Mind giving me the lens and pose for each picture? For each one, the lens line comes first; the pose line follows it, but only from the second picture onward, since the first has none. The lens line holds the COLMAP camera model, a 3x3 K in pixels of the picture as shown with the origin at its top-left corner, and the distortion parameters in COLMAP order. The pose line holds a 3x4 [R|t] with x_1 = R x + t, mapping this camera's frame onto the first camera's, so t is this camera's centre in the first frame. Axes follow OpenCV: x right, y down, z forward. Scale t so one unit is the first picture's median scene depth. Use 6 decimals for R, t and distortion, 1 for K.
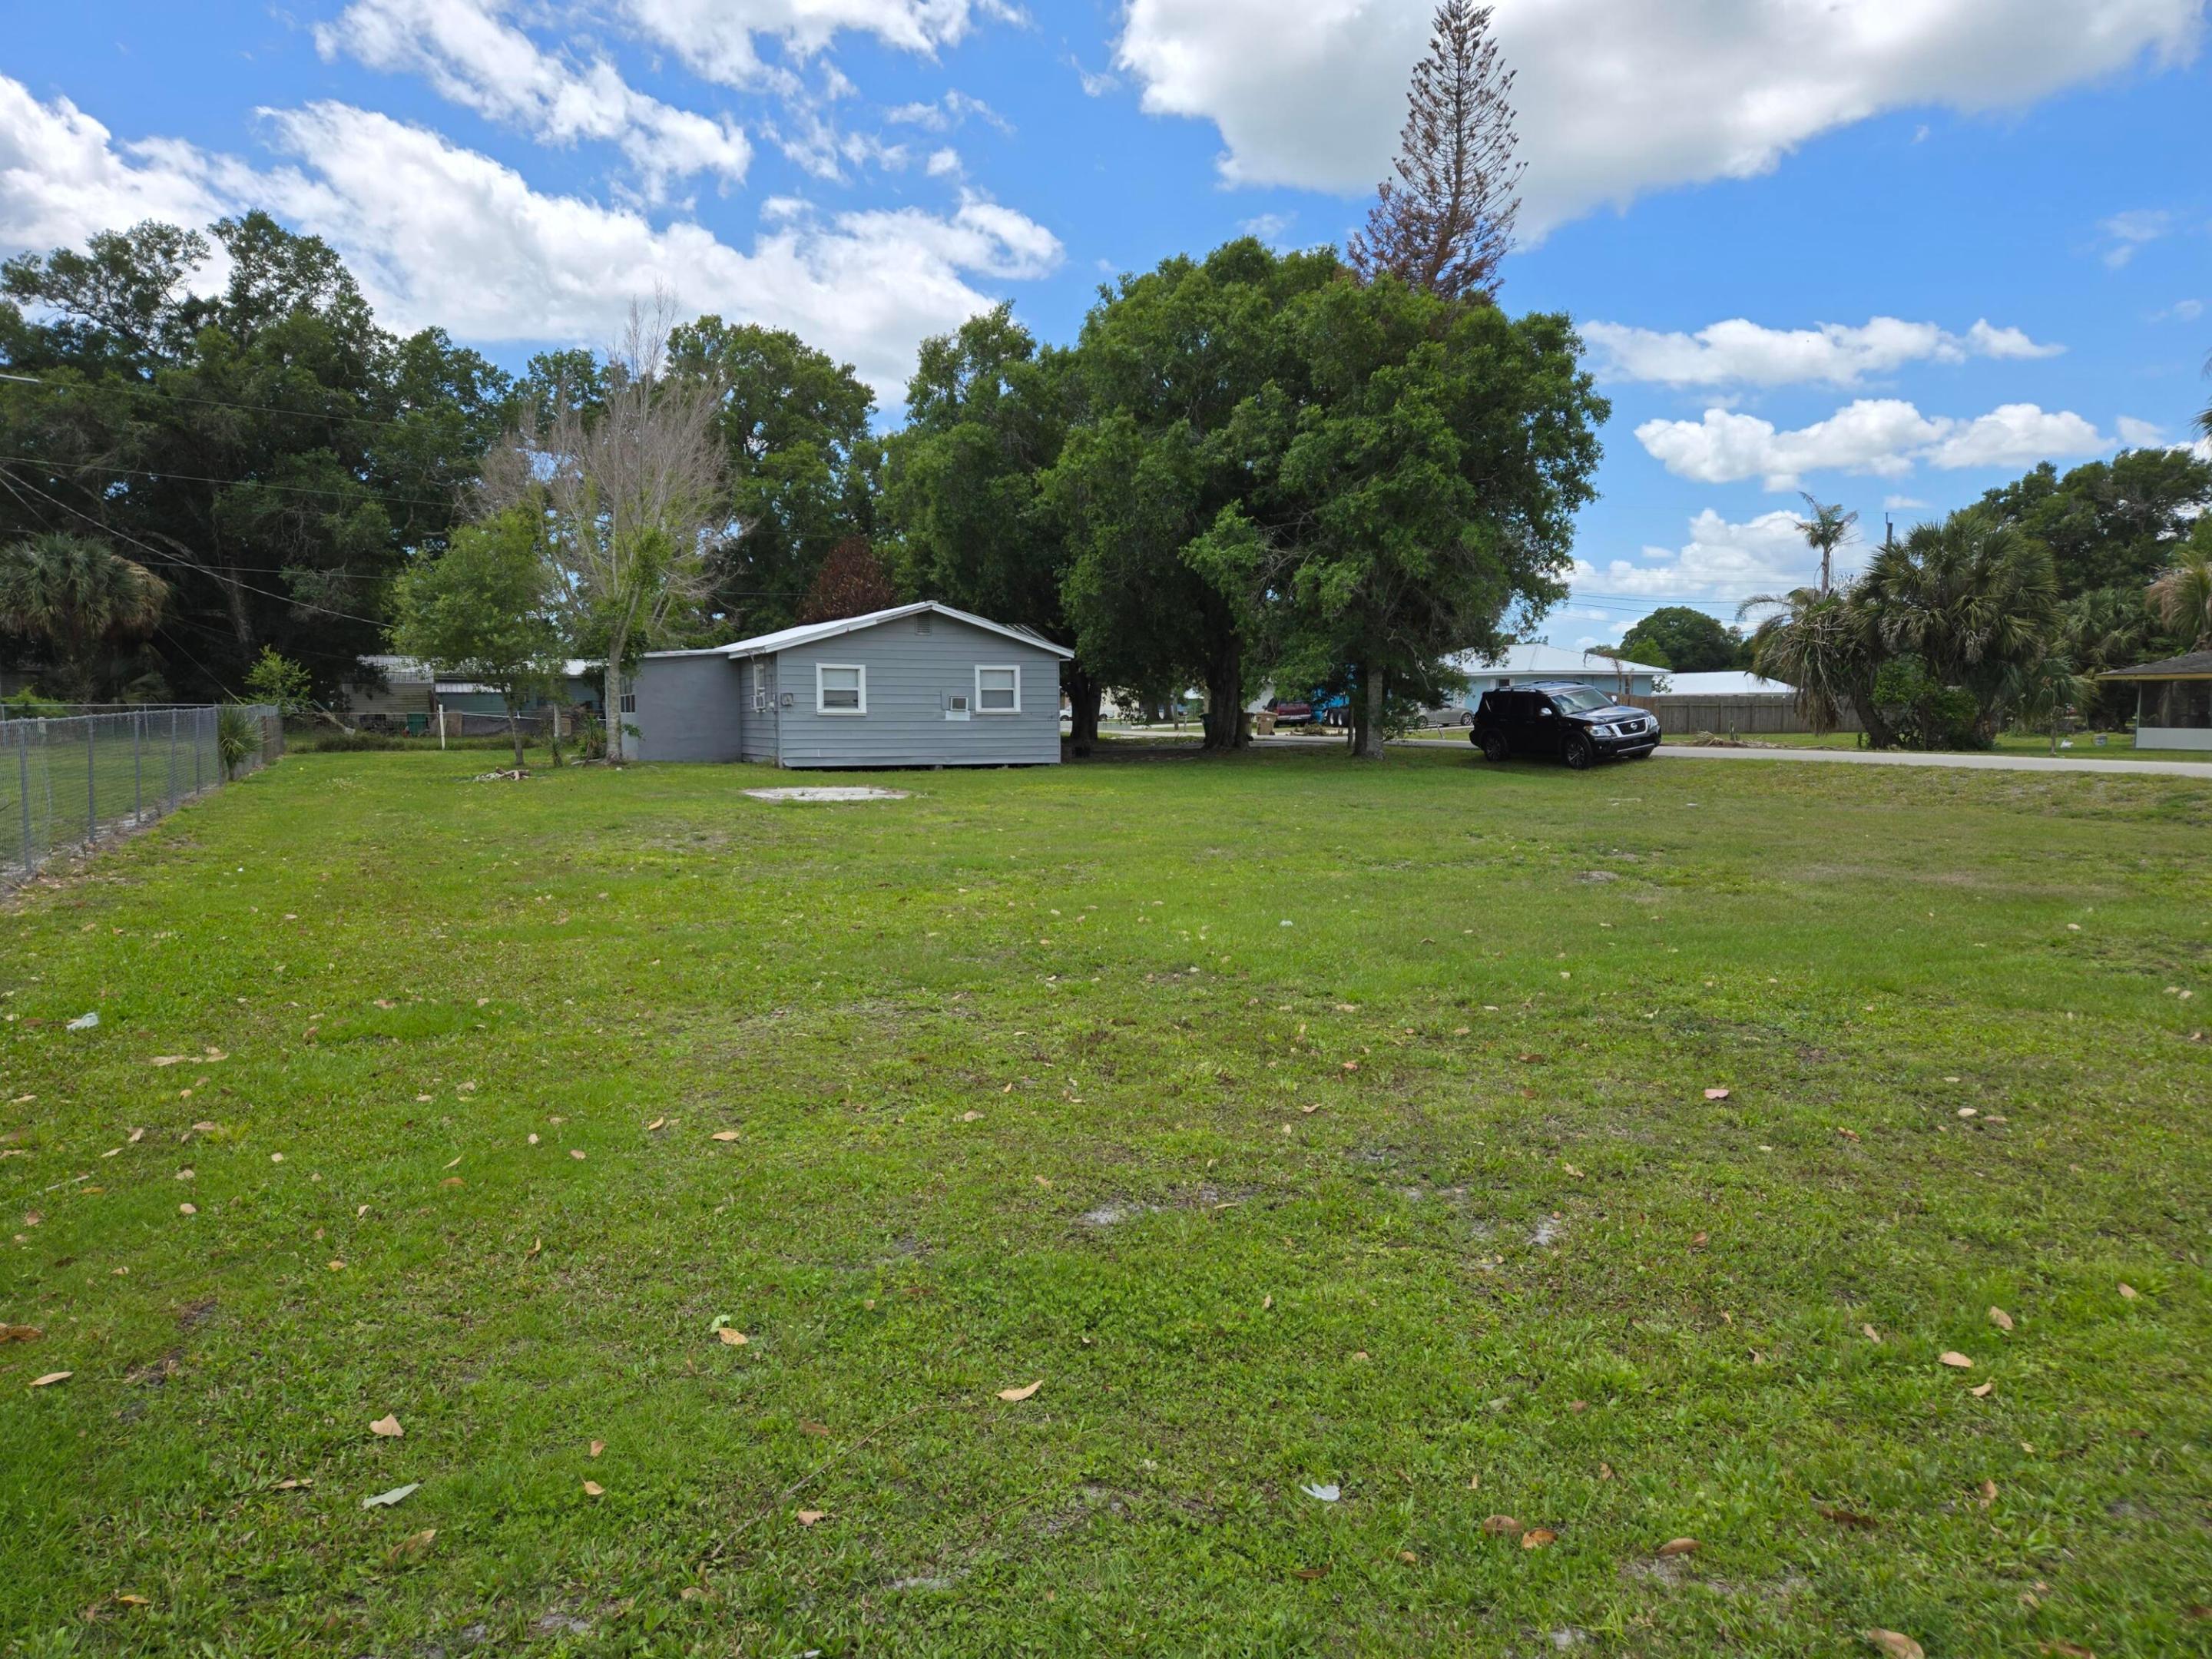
lens RADIAL K [[1490.1, 0, 1114.1], [0, 1490.1, 854.0], [0, 0, 1]] dist [0.087454, -0.075227]
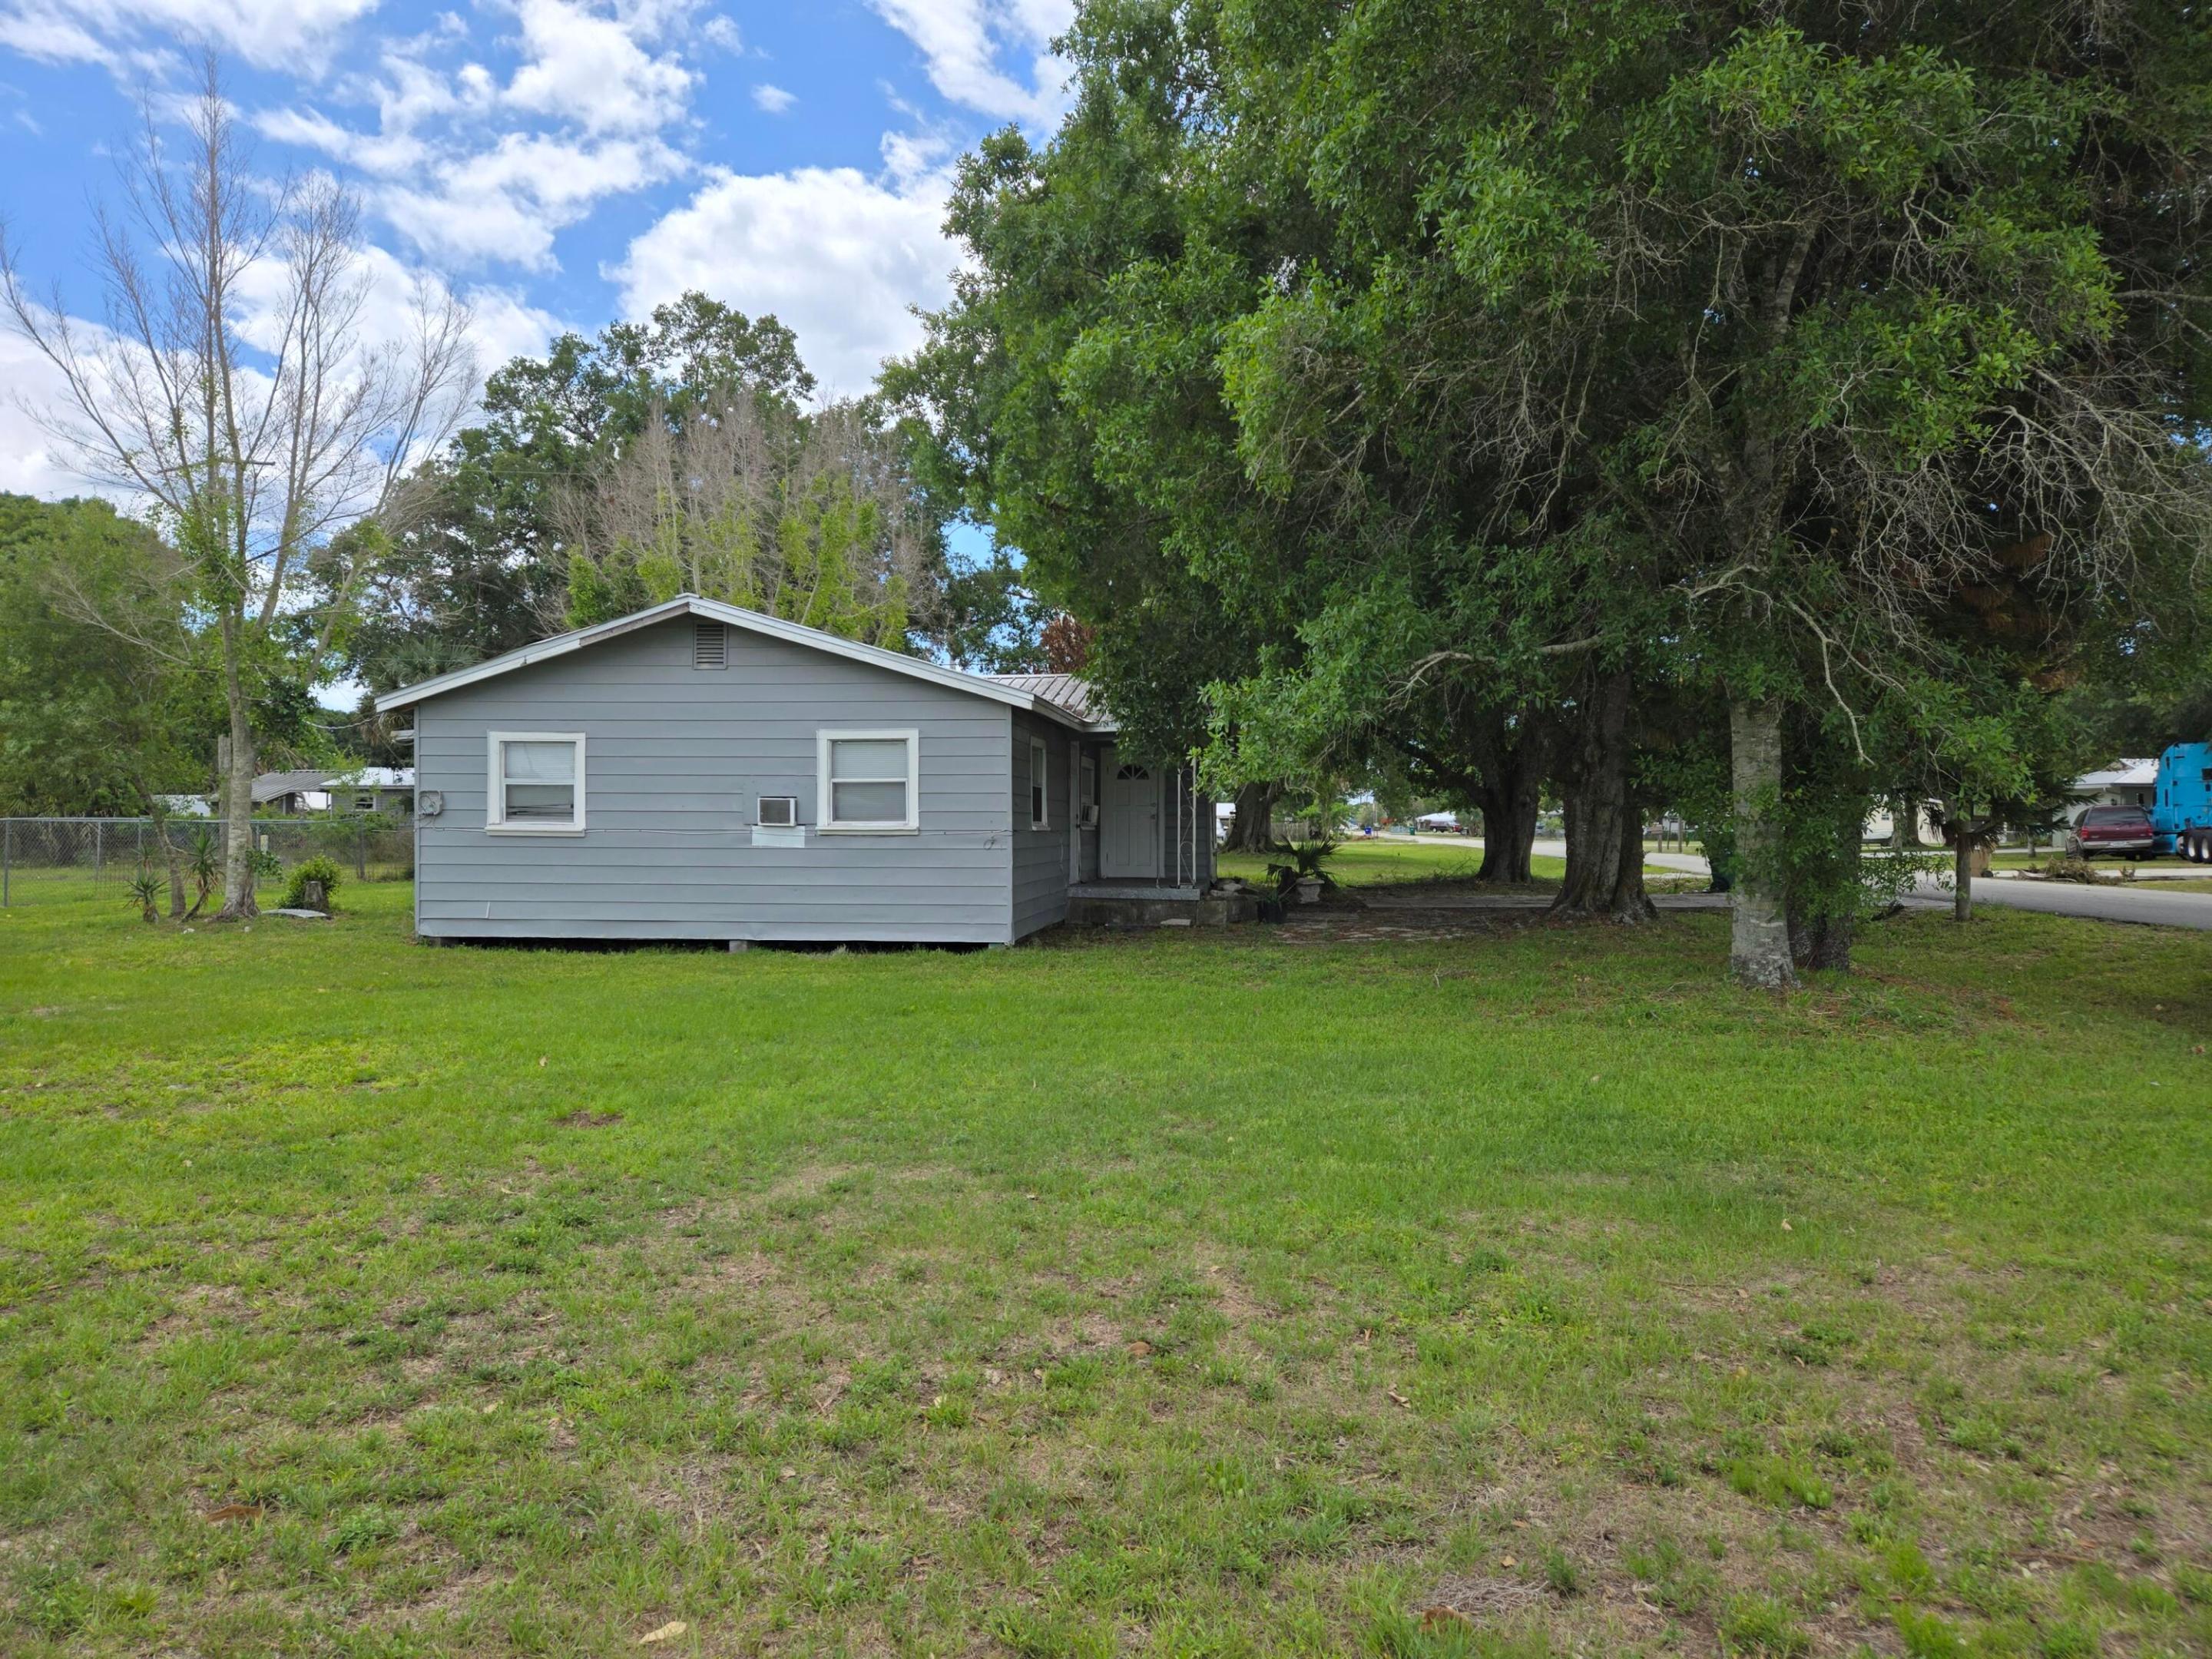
lens RADIAL K [[1499.2, 0, 1098.1], [0, 1499.2, 825.9], [0, 0, 1]] dist [0.088073, -0.078152]
pose [[0.851629, 0.003395, -0.524135, 0.184197], [-0.055021, 0.995033, -0.082954, -0.050345], [0.521250, 0.099485, 0.847586, 0.525390]]
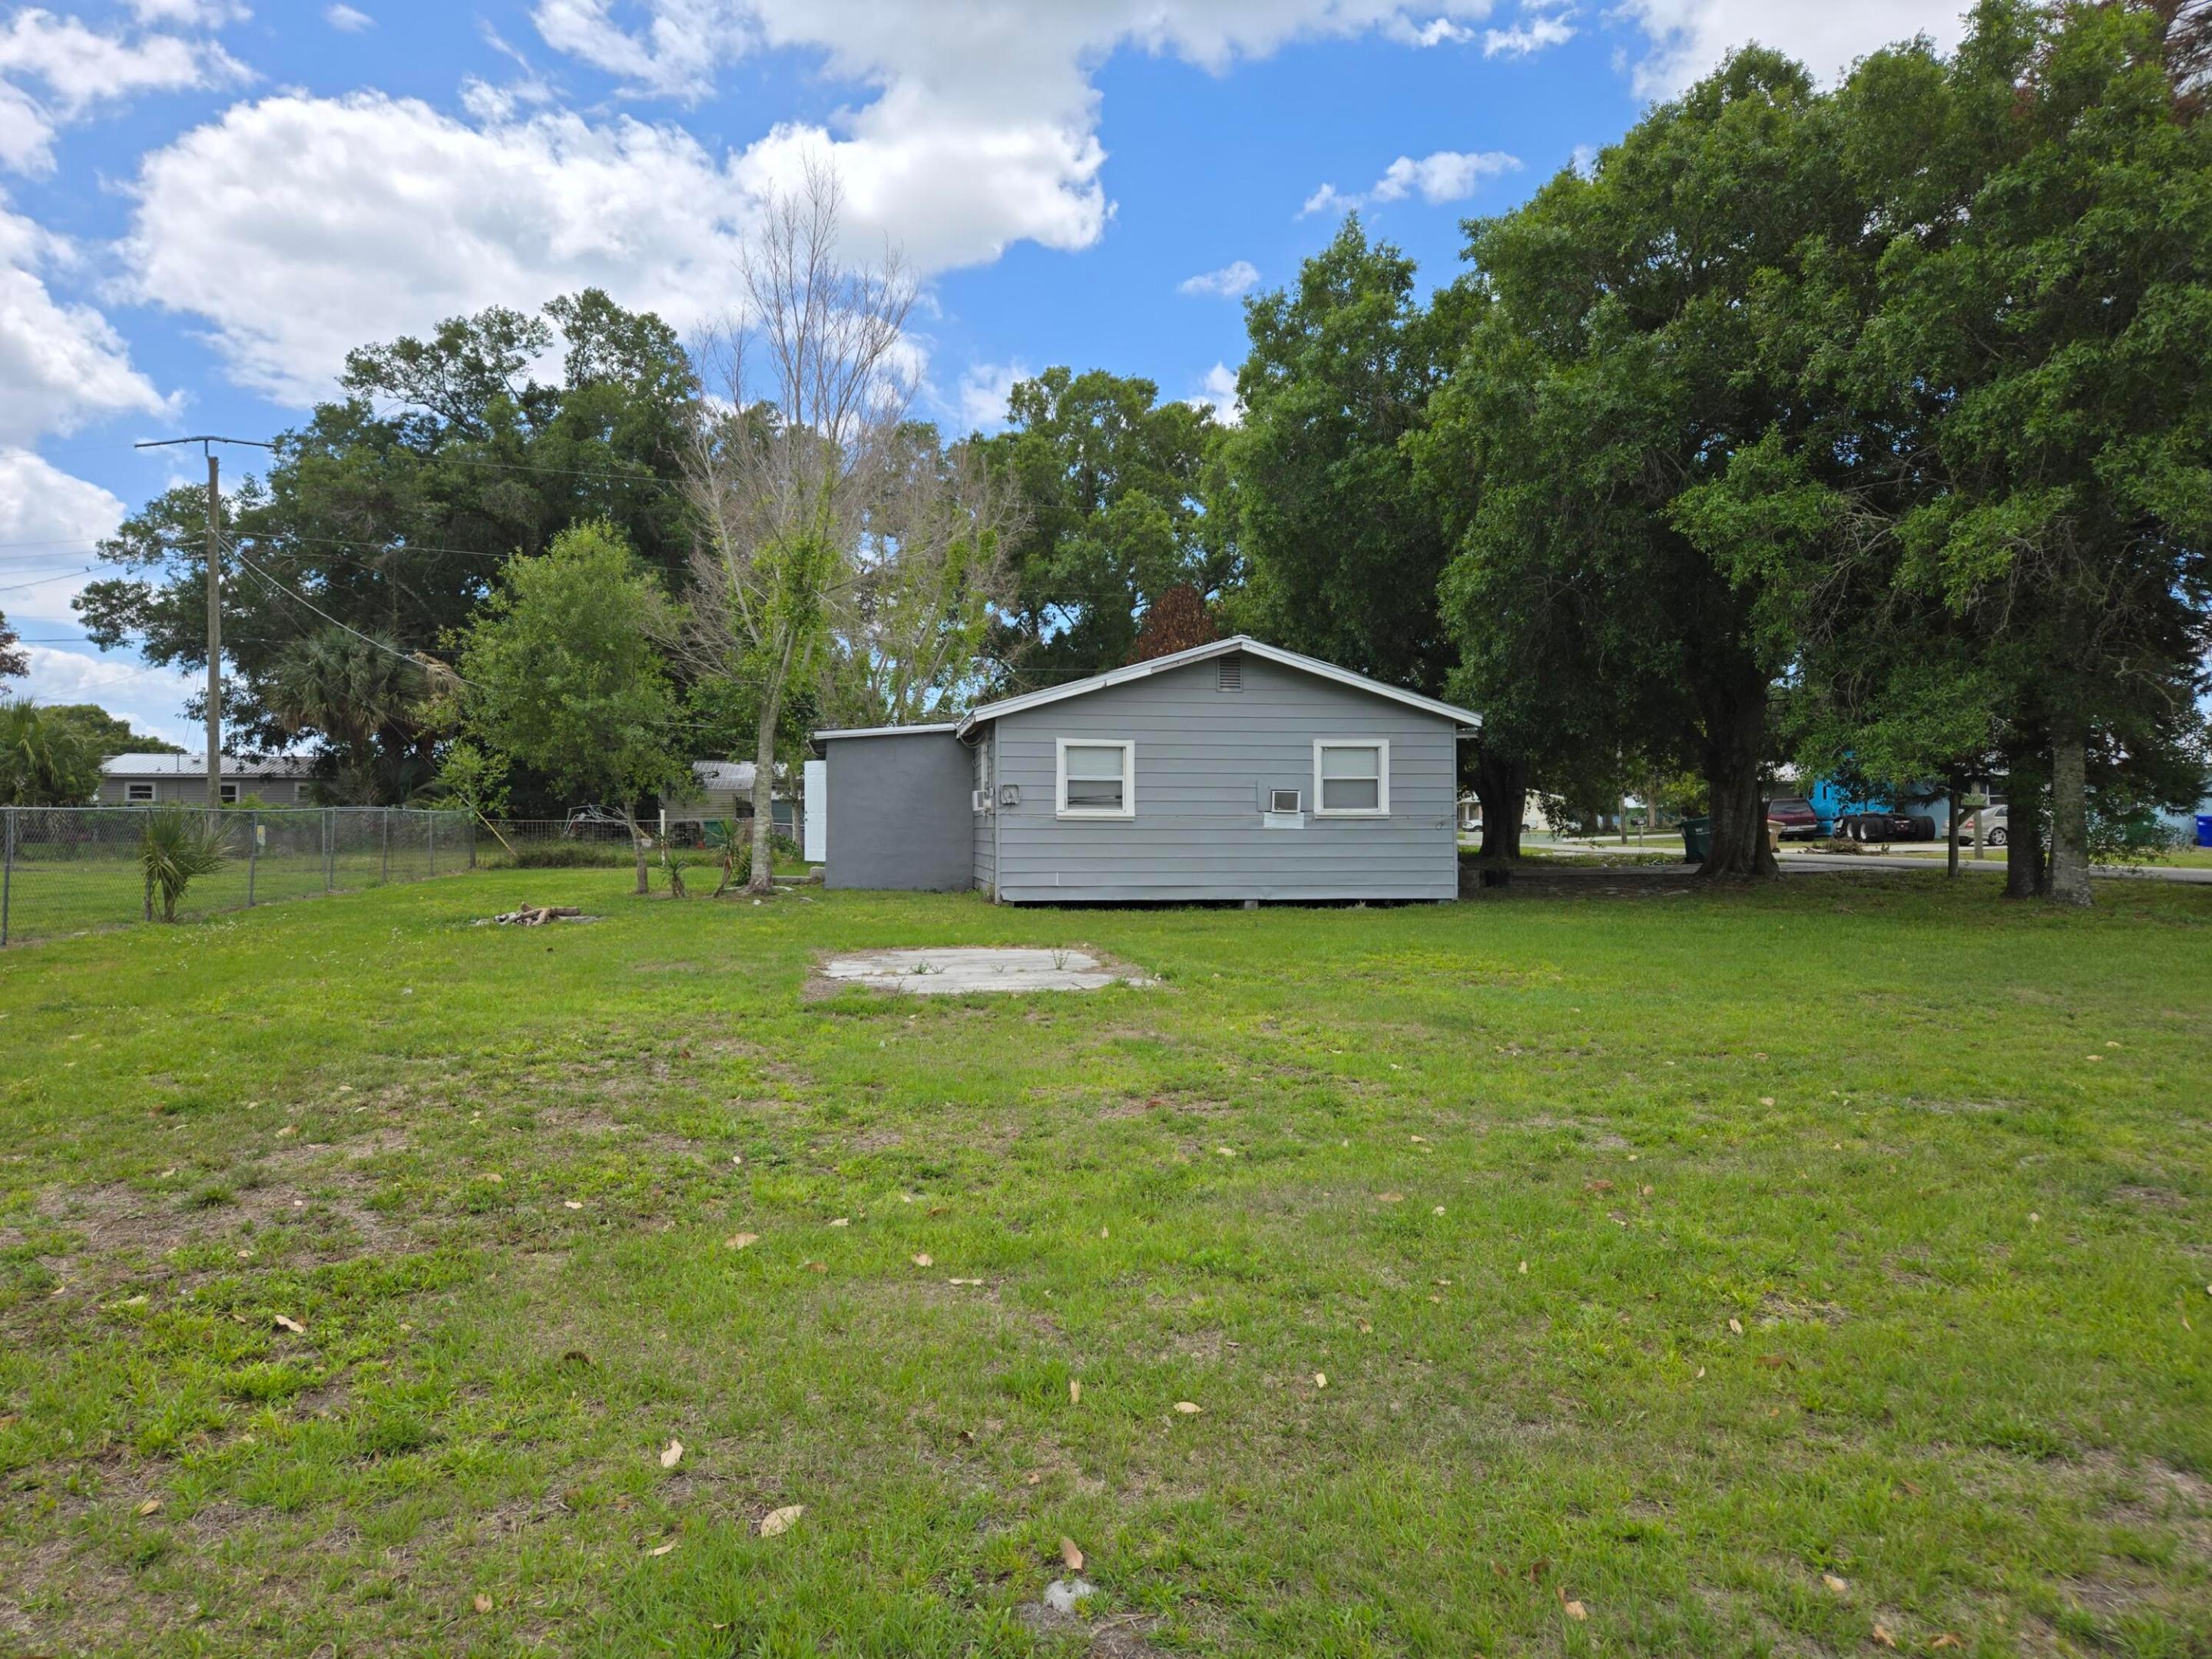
lens RADIAL K [[1519.3, 0, 1098.8], [0, 1519.3, 813.7], [0, 0, 1]] dist [0.050350, 0.006012]
pose [[0.961018, 0.000981, -0.276484, -0.003942], [-0.028852, 0.994890, -0.096755, -0.026373], [0.274976, 0.100961, 0.956136, 0.306462]]
